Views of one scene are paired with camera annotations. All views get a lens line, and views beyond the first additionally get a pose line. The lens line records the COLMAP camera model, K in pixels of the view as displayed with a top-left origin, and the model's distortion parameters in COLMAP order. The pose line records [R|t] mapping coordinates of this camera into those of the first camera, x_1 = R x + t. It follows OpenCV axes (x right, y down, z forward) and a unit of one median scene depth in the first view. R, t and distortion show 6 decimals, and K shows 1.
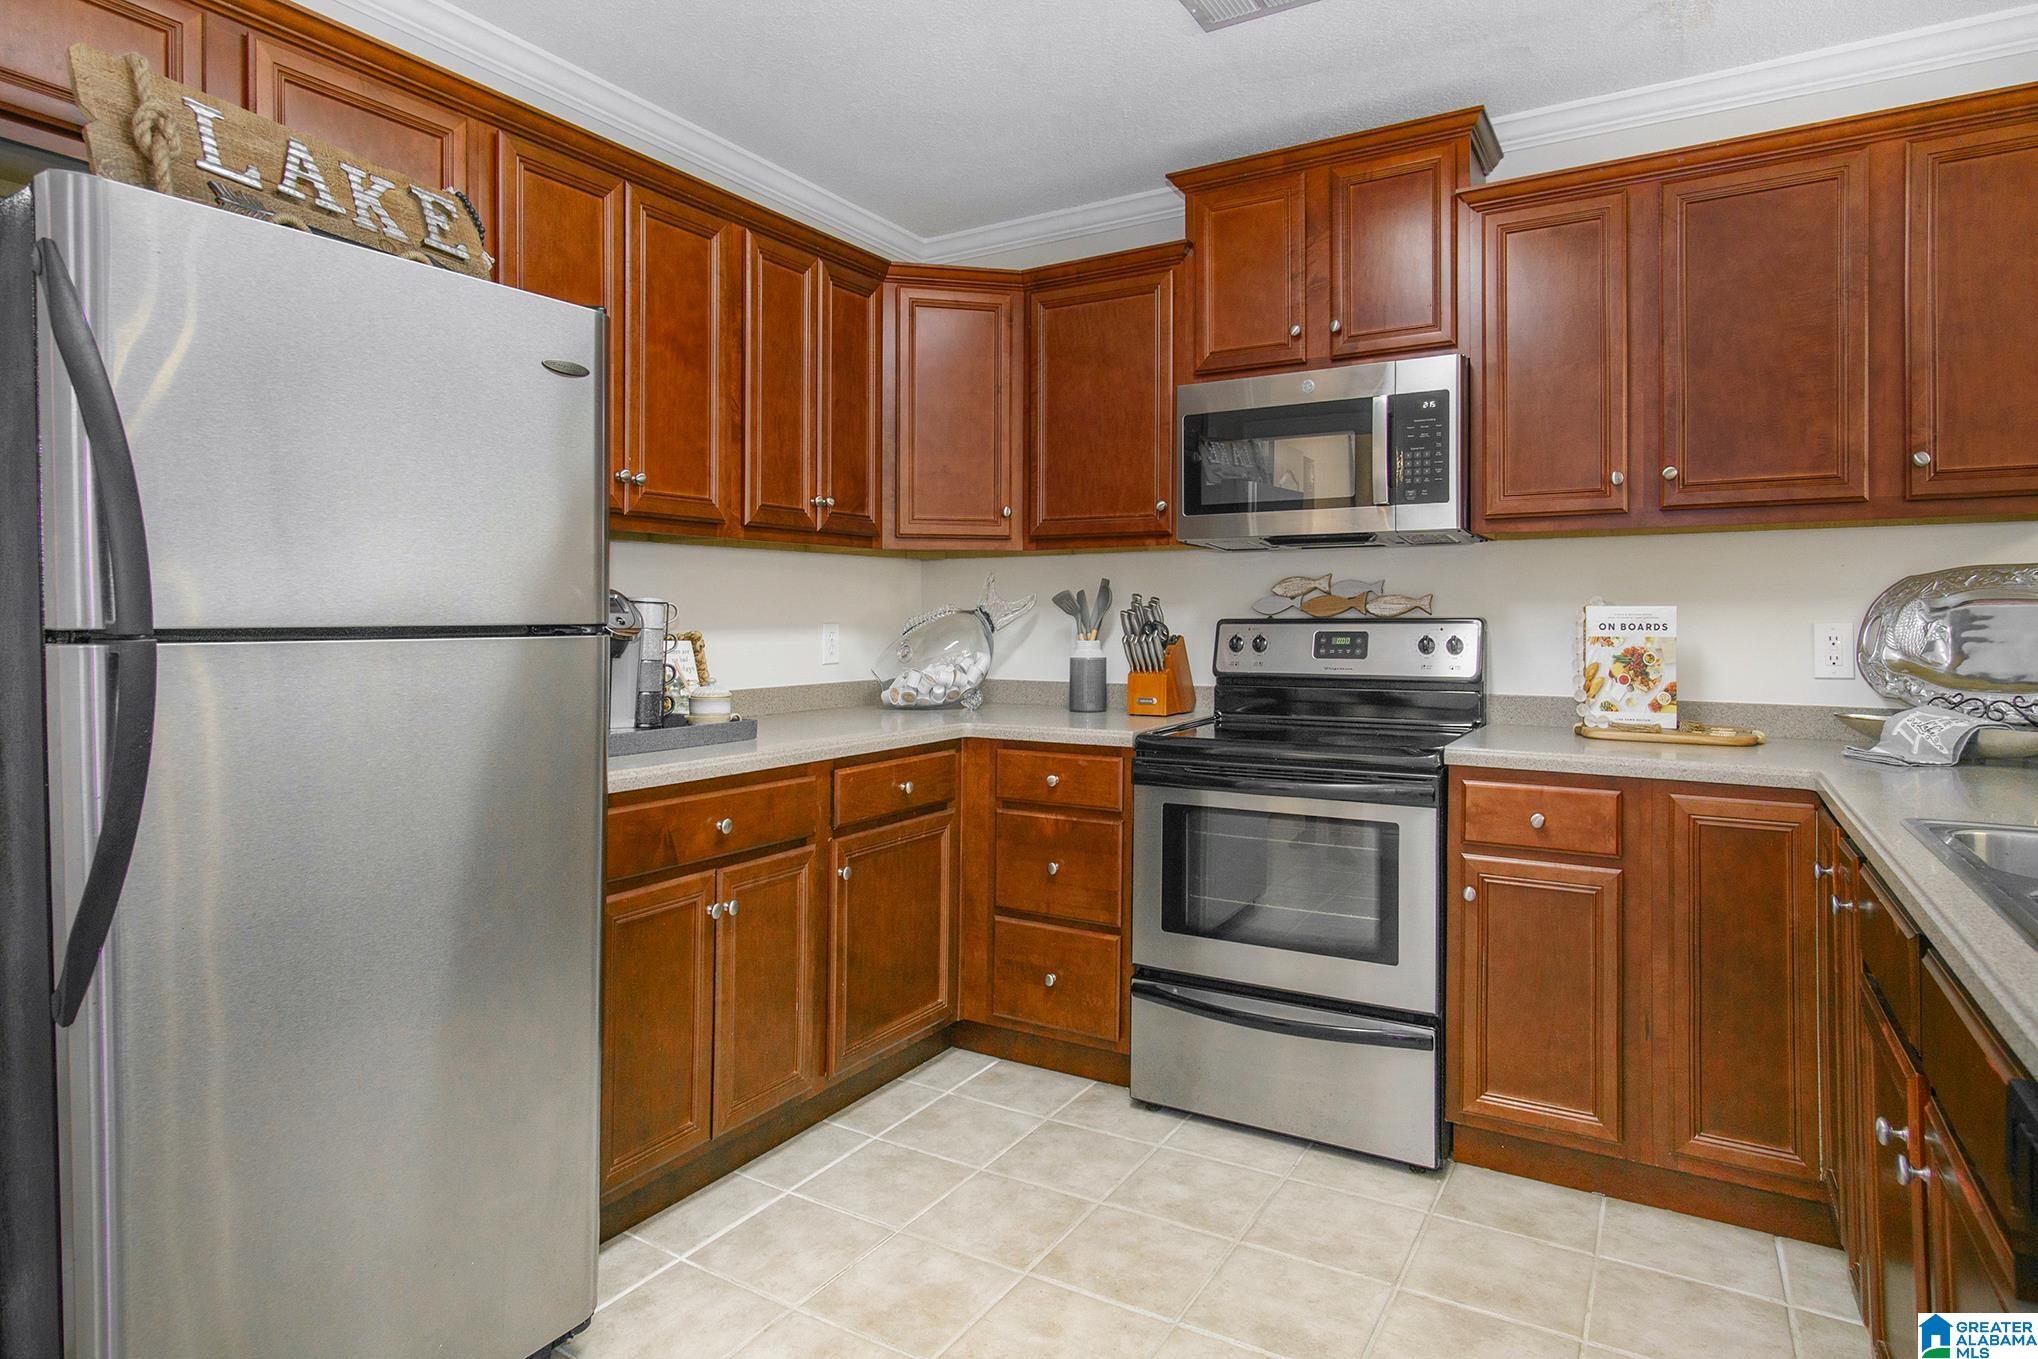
lens RADIAL K [[1205.9, 0, 1135.3], [0, 1205.9, 628.2], [0, 0, 1]] dist [-0.021035, 0.002023]
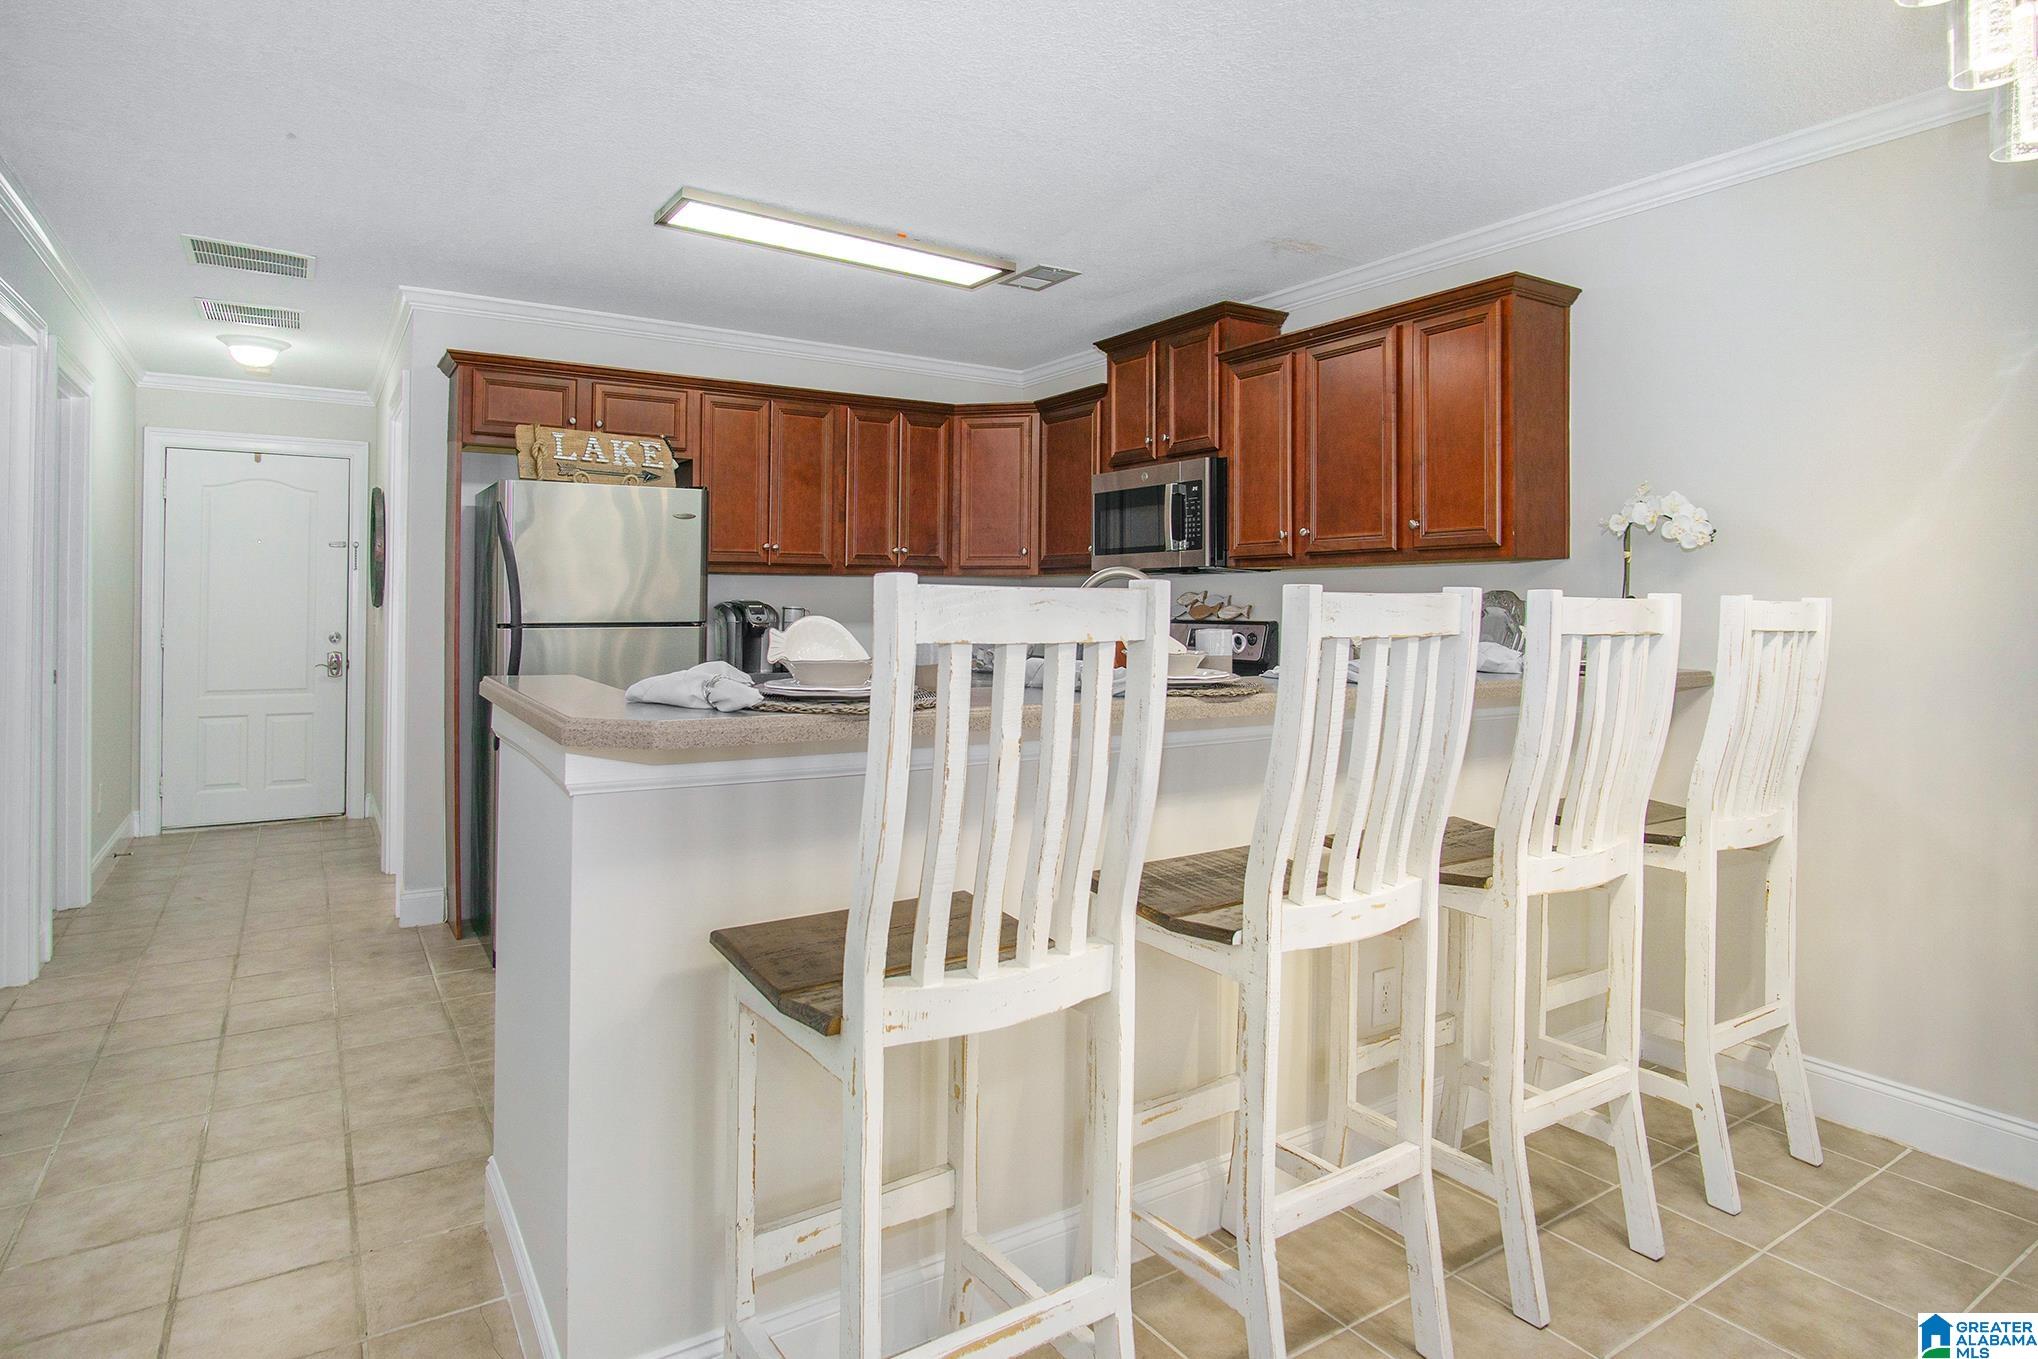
lens RADIAL K [[1122.0, 0, 1010.6], [0, 1122.0, 614.3], [0, 0, 1]] dist [-0.015513, -0.000884]
pose [[0.901858, 0.008310, -0.431953, 0.668356], [-0.009545, 0.999954, -0.000692, -0.013879], [0.431928, 0.004747, 0.901896, -0.461139]]
